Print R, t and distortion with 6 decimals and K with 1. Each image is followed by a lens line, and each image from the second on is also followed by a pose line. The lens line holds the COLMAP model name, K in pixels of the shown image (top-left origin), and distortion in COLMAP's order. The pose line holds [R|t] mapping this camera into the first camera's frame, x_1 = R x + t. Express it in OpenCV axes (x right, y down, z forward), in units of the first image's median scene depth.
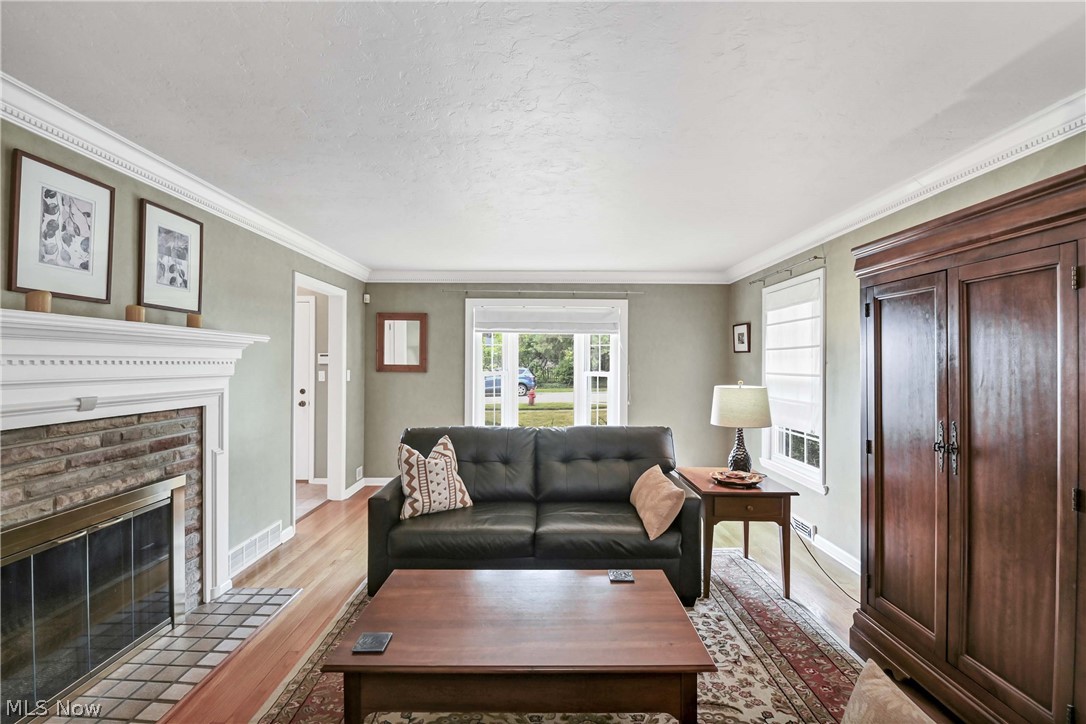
lens RADIAL K [[494.4, 0, 543.0], [0, 494.4, 362.0], [0, 0, 1]] dist [-0.002494, -0.010235]
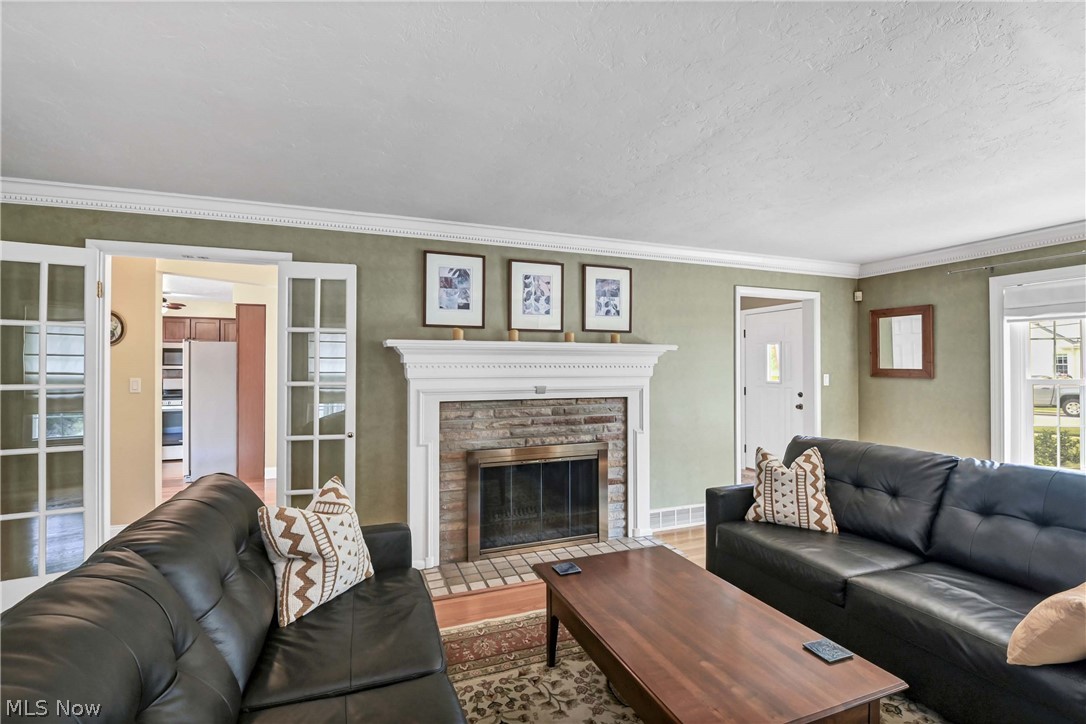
lens RADIAL K [[480.9, 0, 538.8], [0, 480.9, 366.3], [0, 0, 1]] dist [-0.001404, -0.009526]
pose [[0.364147, -0.005566, -0.931325, 0.513281], [0.003700, 0.999983, -0.004530, 0.005244], [0.931334, -0.001797, 0.364161, 0.257200]]
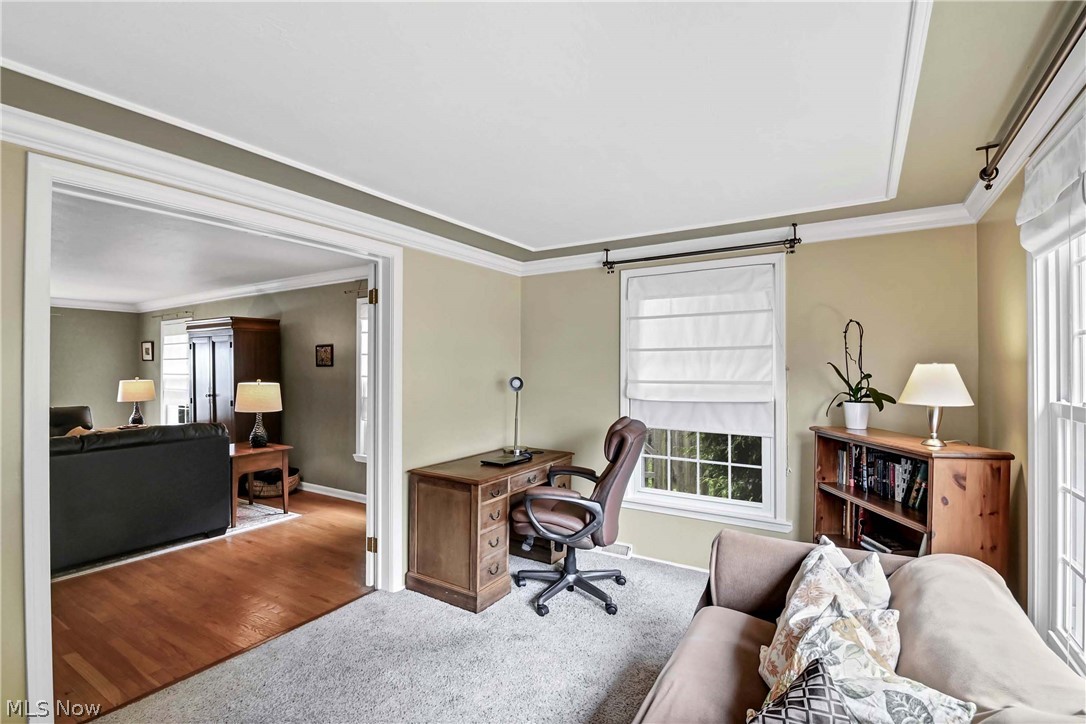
lens RADIAL K [[514.3, 0, 553.8], [0, 514.3, 365.3], [0, 0, 1]] dist [0.000743, -0.010043]
pose [[0.537602, 0.001534, 0.843197, -0.463368], [0.001134, 0.999996, -0.002542, -0.000488], [-0.843198, 0.002323, 0.537598, -1.640415]]
